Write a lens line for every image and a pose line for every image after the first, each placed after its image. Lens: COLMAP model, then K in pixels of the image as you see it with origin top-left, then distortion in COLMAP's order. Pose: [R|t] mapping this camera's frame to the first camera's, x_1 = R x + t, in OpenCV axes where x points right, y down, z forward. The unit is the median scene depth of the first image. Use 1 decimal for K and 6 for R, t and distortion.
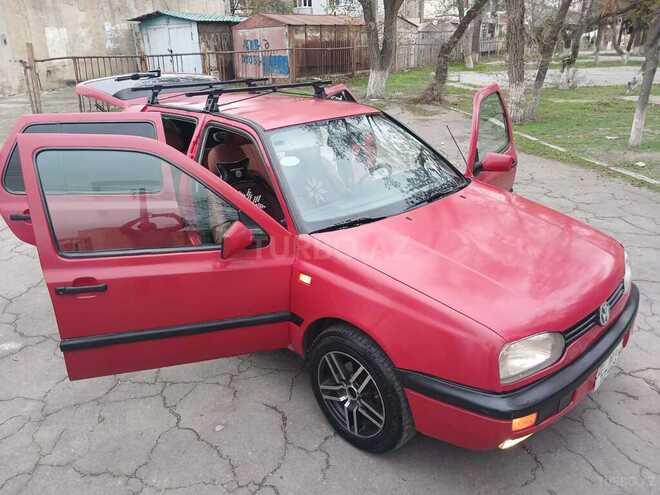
lens RADIAL K [[519.0, 0, 328.1], [0, 519.0, 238.9], [0, 0, 1]] dist [-0.000003, -0.003055]
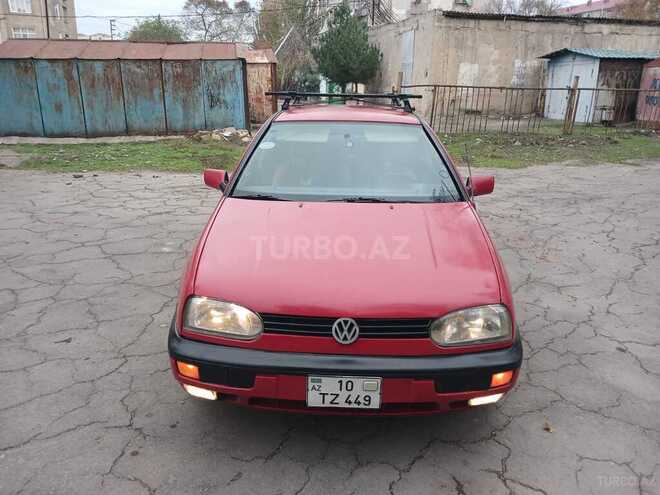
lens RADIAL K [[519.0, 0, 333.3], [0, 519.0, 229.7], [0, 0, 1]] dist [-0.000003, -0.003055]
pose [[0.690256, 0.225072, -0.687669, 0.290214], [-0.283715, 0.958472, 0.028923, -0.011852], [0.665622, 0.175138, 0.725448, 0.079888]]
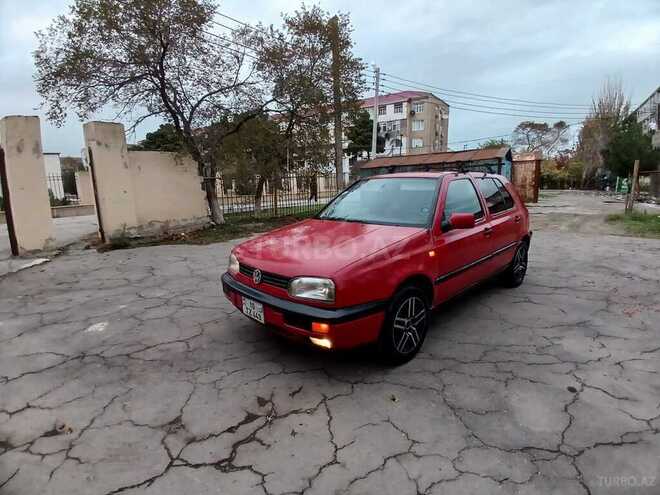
lens RADIAL K [[331.1, 0, 343.2], [0, 331.1, 249.7], [0, 0, 1]] dist [-0.002494, -0.021257]
pose [[-0.005630, 0.209984, -0.977689, 0.406906], [-0.336306, 0.920356, 0.199607, -0.061643], [0.941736, 0.329927, 0.065437, 0.306954]]
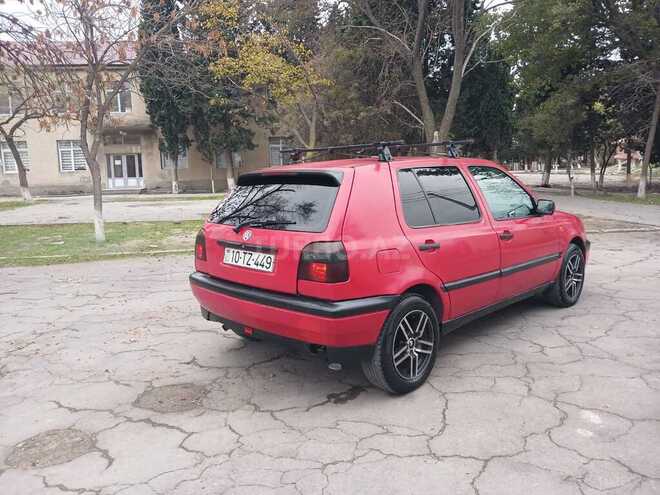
lens RADIAL K [[519.0, 0, 320.7], [0, 519.0, 245.8], [0, 0, 1]] dist [-0.000003, -0.003055]
pose [[0.011779, -0.134769, 0.990807, -0.536073], [0.385078, 0.915064, 0.119889, -0.117911], [-0.922809, 0.380126, 0.062675, 0.475177]]
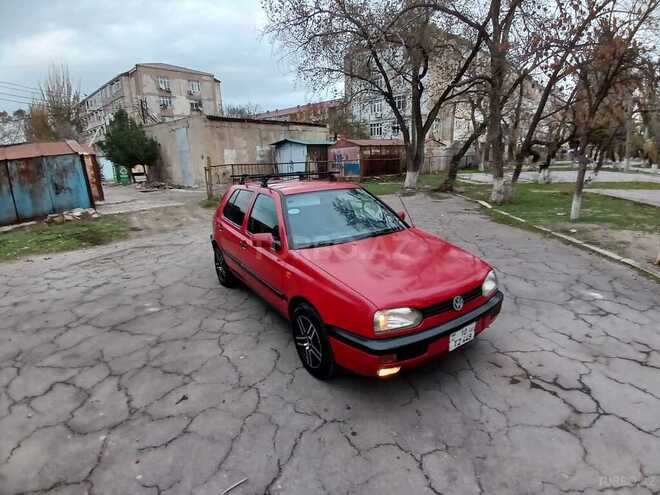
lens RADIAL K [[331.1, 0, 334.9], [0, 331.1, 244.9], [0, 0, 1]] dist [-0.002494, -0.021257]
pose [[0.983787, 0.035200, -0.175851, 0.086419], [-0.053182, 0.993704, -0.098614, 0.022143], [0.171273, 0.106367, 0.979465, -0.028872]]
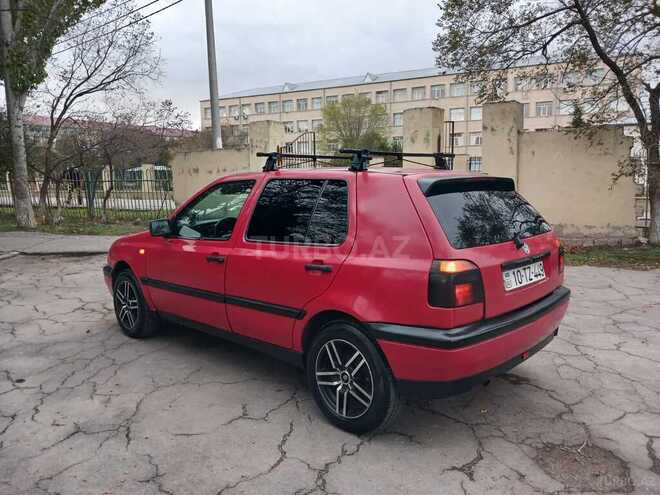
lens RADIAL K [[519.0, 0, 328.6], [0, 519.0, 251.3], [0, 0, 1]] dist [-0.000003, -0.003055]
pose [[-0.999485, 0.023892, -0.021408, -0.040841], [0.010522, 0.874568, 0.484789, -0.258625], [0.030305, 0.484314, -0.874369, 0.825914]]
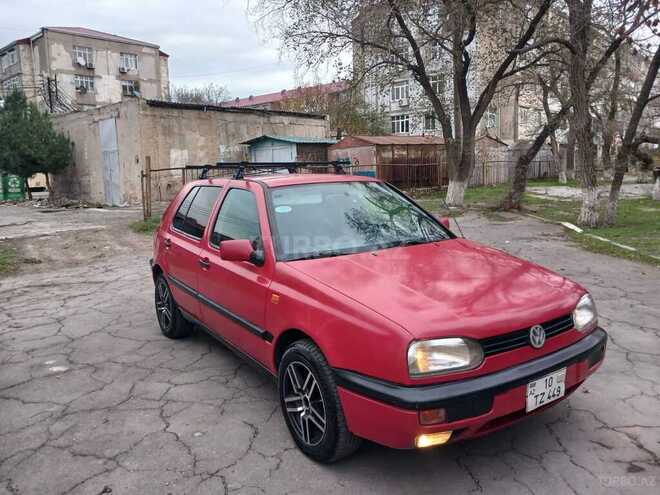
lens RADIAL K [[519.0, 0, 335.2], [0, 519.0, 232.3], [0, 0, 1]] dist [-0.000003, -0.003055]
pose [[0.983042, 0.013166, -0.182908, 0.083923], [-0.055935, 0.971416, -0.230700, 0.054113], [0.174642, 0.237019, 0.955679, -0.036828]]
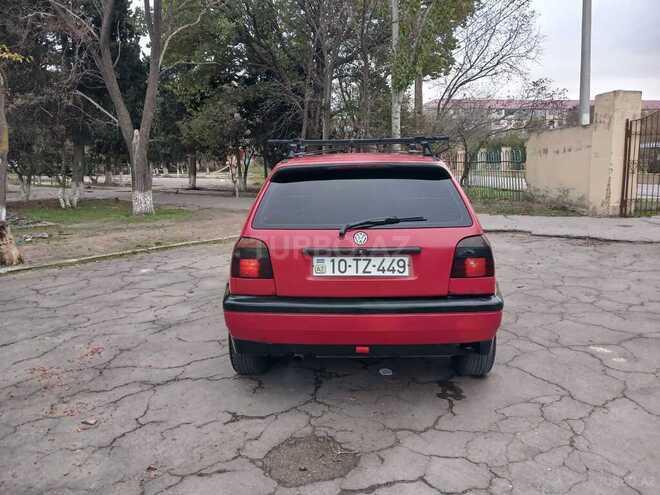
lens RADIAL K [[519.0, 0, 328.5], [0, 519.0, 248.4], [0, 0, 1]] dist [-0.000003, -0.003055]
pose [[-0.676585, -0.095474, 0.730149, -0.386690], [0.286769, 0.879115, 0.380684, -0.219640], [-0.678230, 0.466949, -0.567417, 0.736154]]
